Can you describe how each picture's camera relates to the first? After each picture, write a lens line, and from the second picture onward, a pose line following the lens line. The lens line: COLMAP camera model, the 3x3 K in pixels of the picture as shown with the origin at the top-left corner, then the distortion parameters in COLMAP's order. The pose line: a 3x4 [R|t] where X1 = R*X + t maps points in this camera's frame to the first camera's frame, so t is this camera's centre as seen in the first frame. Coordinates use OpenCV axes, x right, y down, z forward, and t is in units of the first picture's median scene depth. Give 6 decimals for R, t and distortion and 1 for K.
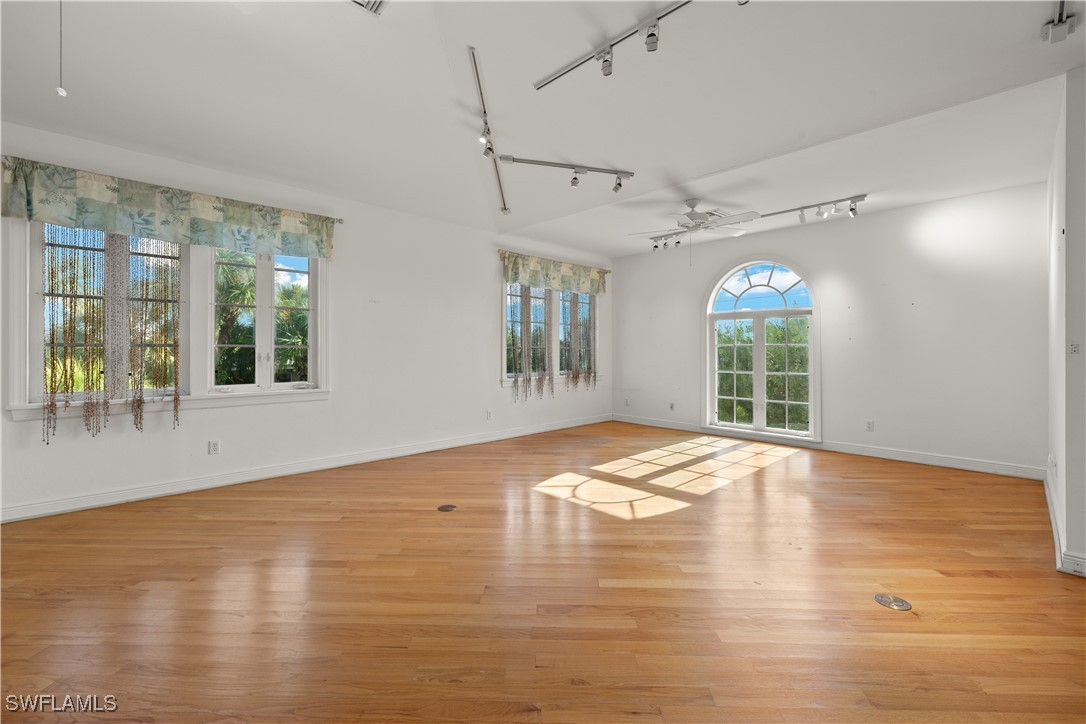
lens RADIAL K [[463.9, 0, 543.4], [0, 463.9, 349.1], [0, 0, 1]] dist [0.000914, 0.000151]
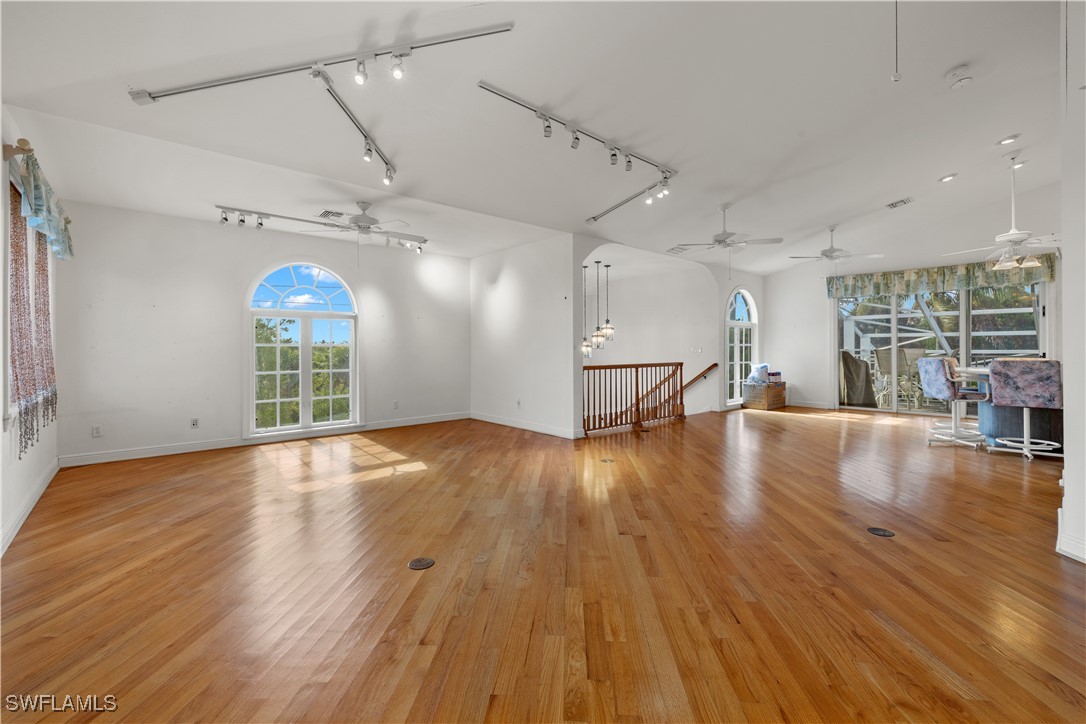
lens RADIAL K [[455.0, 0, 541.6], [0, 455.0, 350.3], [0, 0, 1]] dist [0.000519, 0.000046]
pose [[0.045516, -0.006009, 0.998946, -0.705030], [0.003963, 0.999975, 0.005834, 0.000023], [-0.998956, 0.003694, 0.045538, 0.593865]]
